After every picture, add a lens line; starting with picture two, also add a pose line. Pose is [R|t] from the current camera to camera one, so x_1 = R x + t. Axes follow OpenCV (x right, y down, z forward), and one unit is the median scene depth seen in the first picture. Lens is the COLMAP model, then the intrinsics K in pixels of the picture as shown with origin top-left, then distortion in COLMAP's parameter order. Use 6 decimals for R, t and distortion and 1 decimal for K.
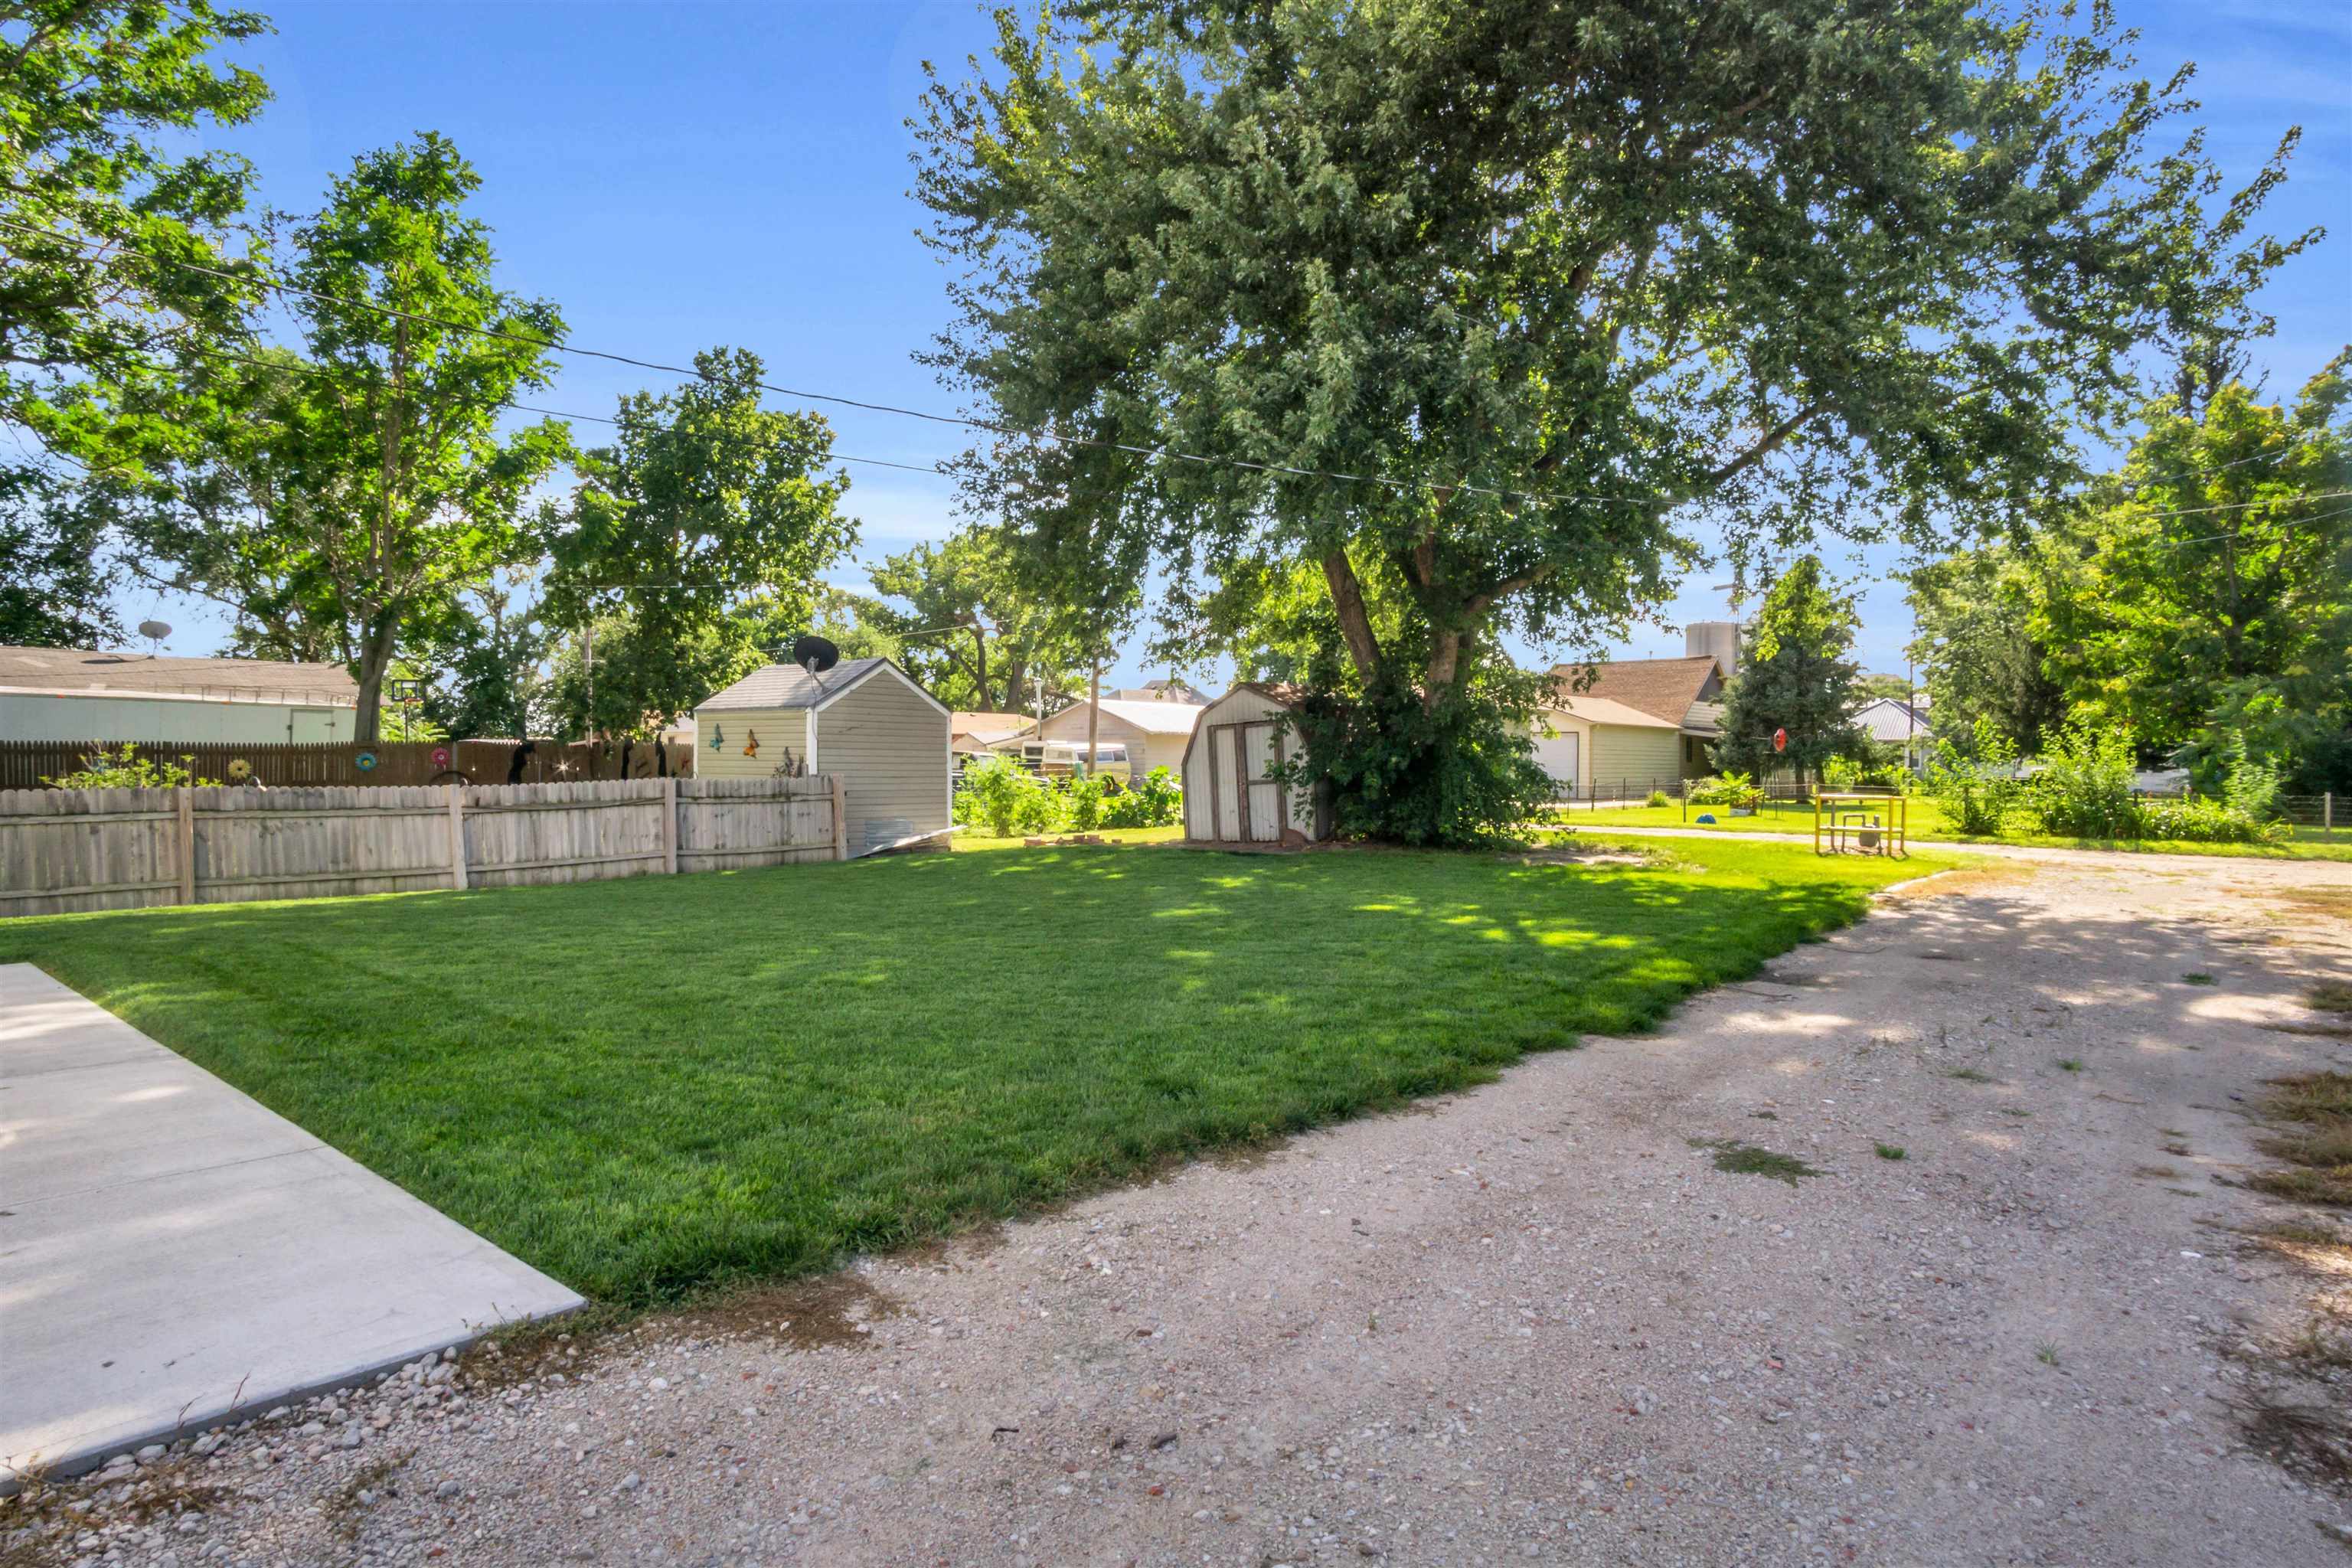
lens RADIAL K [[1271.8, 0, 1176.0], [0, 1271.8, 784.0], [0, 0, 1]] dist [-0.024890, 0.001239]
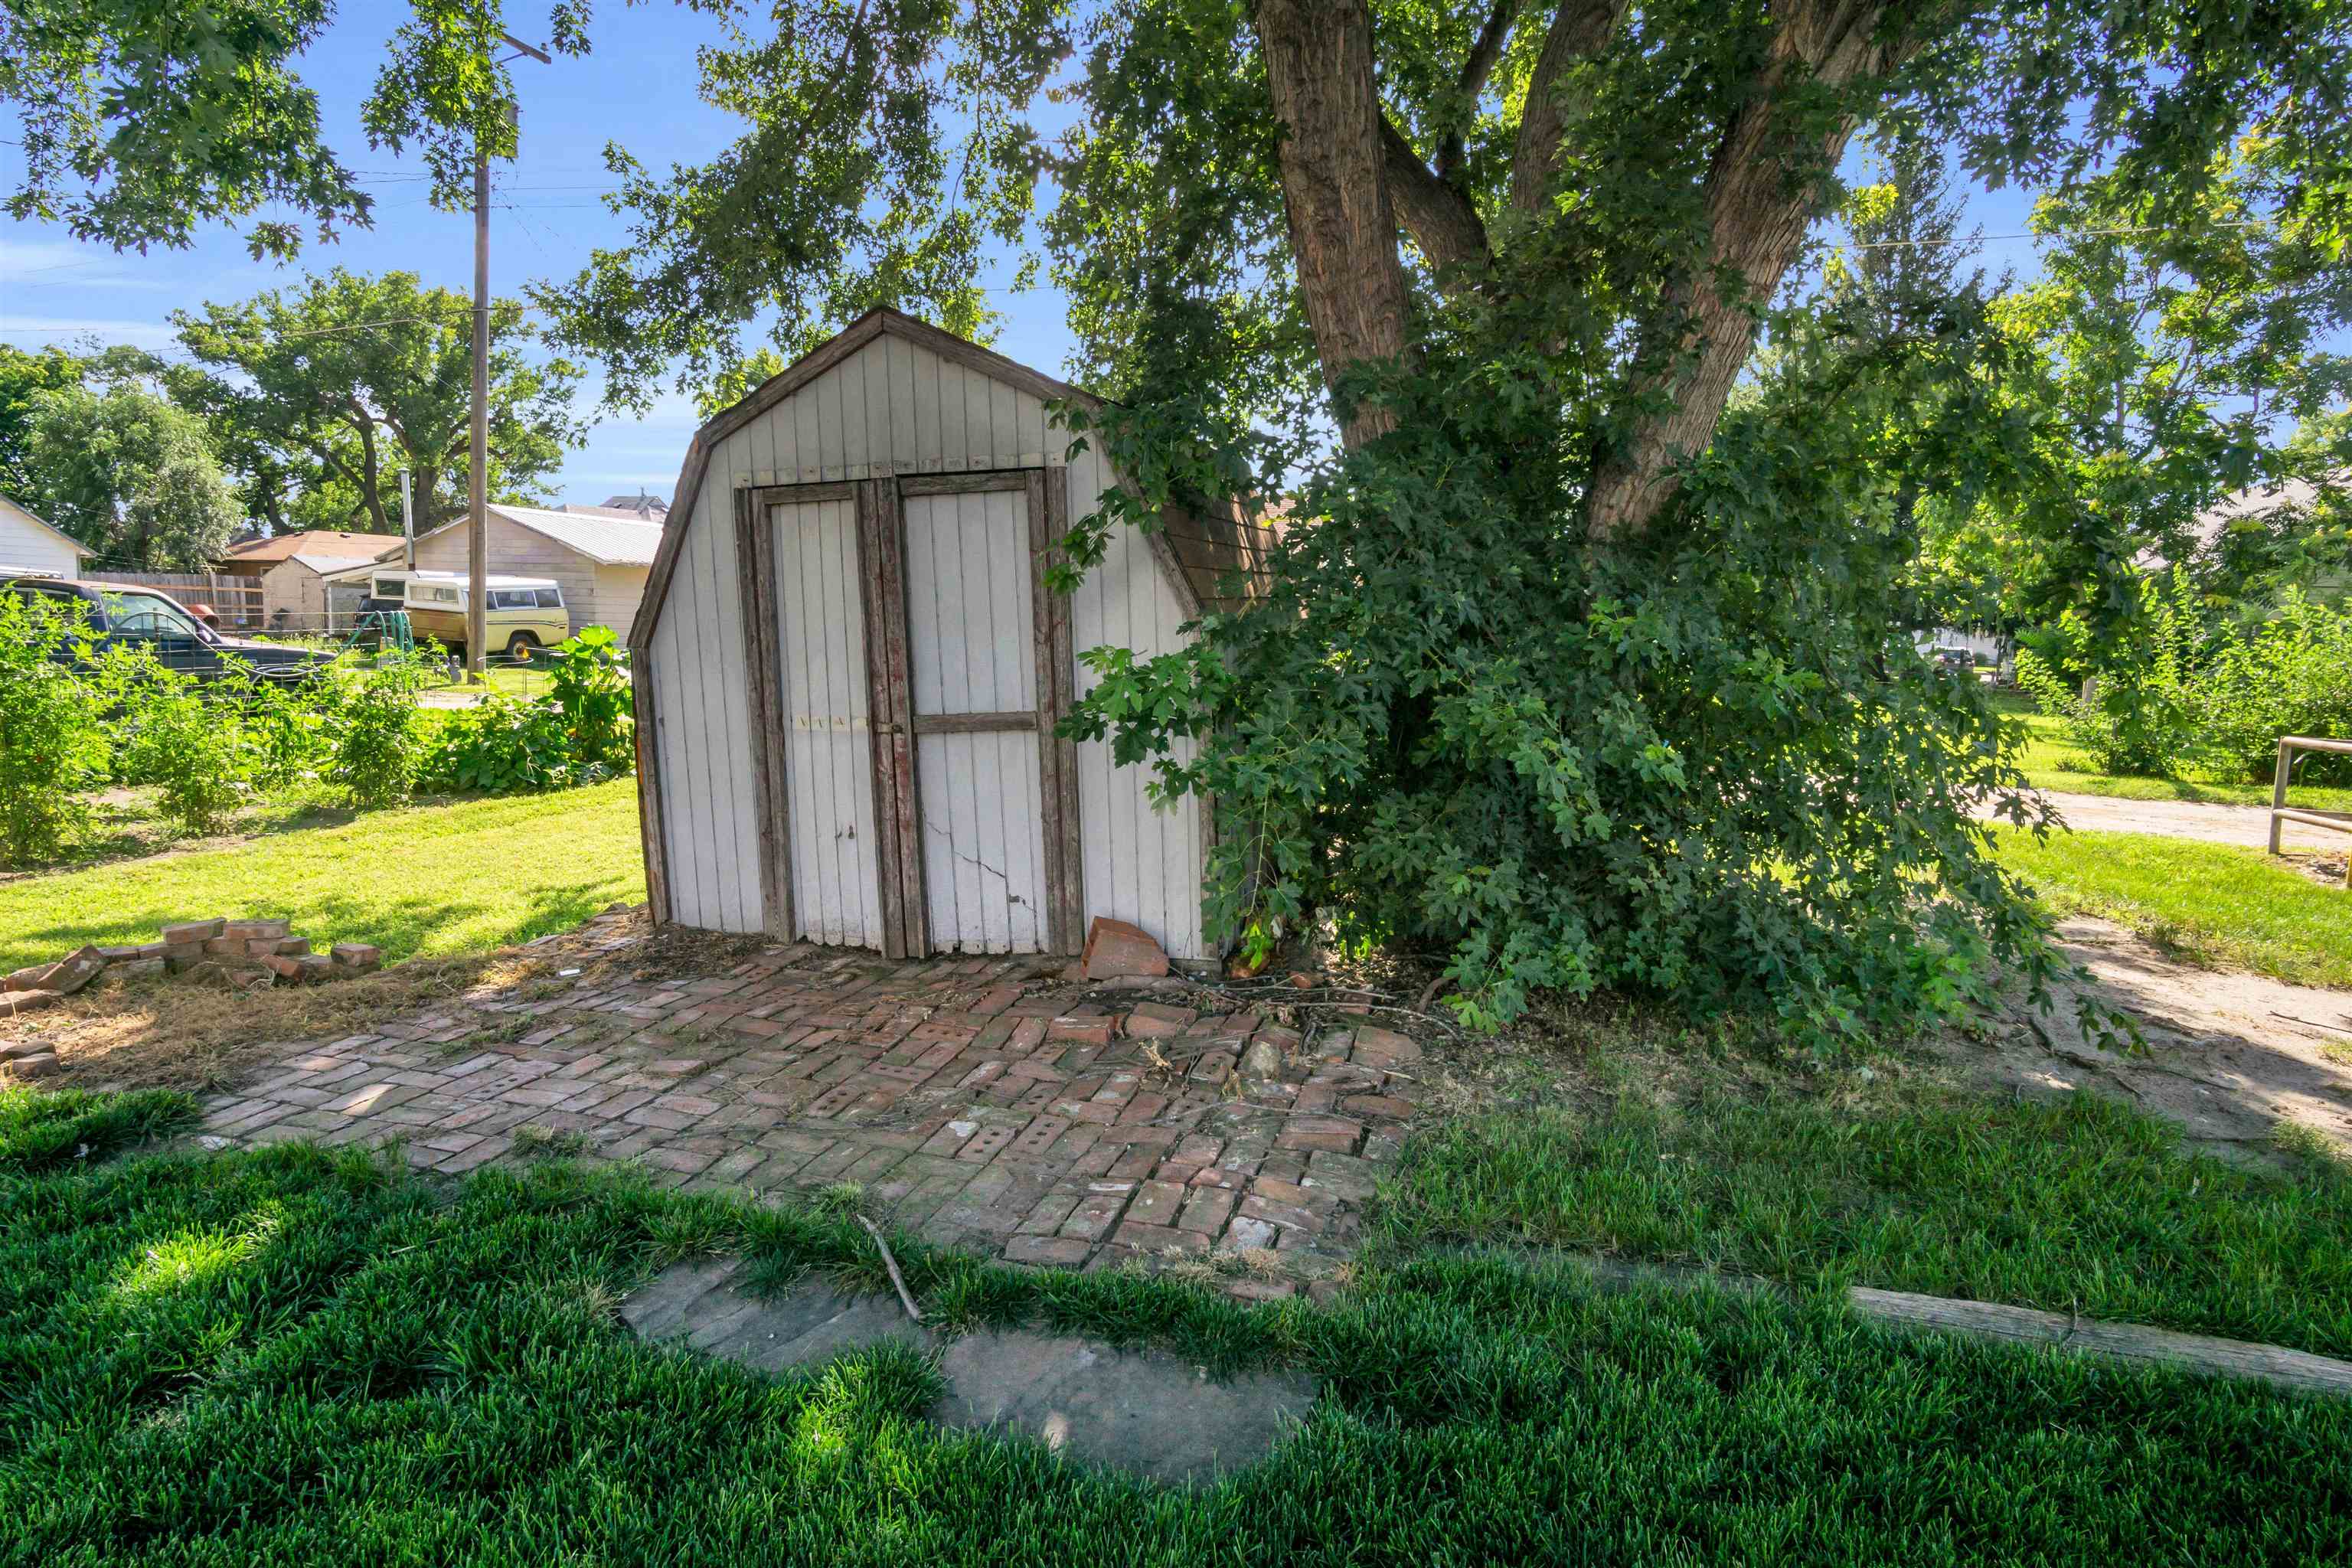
lens RADIAL K [[1271.8, 0, 1176.0], [0, 1271.8, 784.0], [0, 0, 1]] dist [-0.024890, 0.001239]
pose [[0.926798, -0.035057, 0.373921, 0.002138], [-0.010217, 0.992912, 0.118415, -0.003616], [-0.375422, -0.113567, 0.919870, 0.134874]]
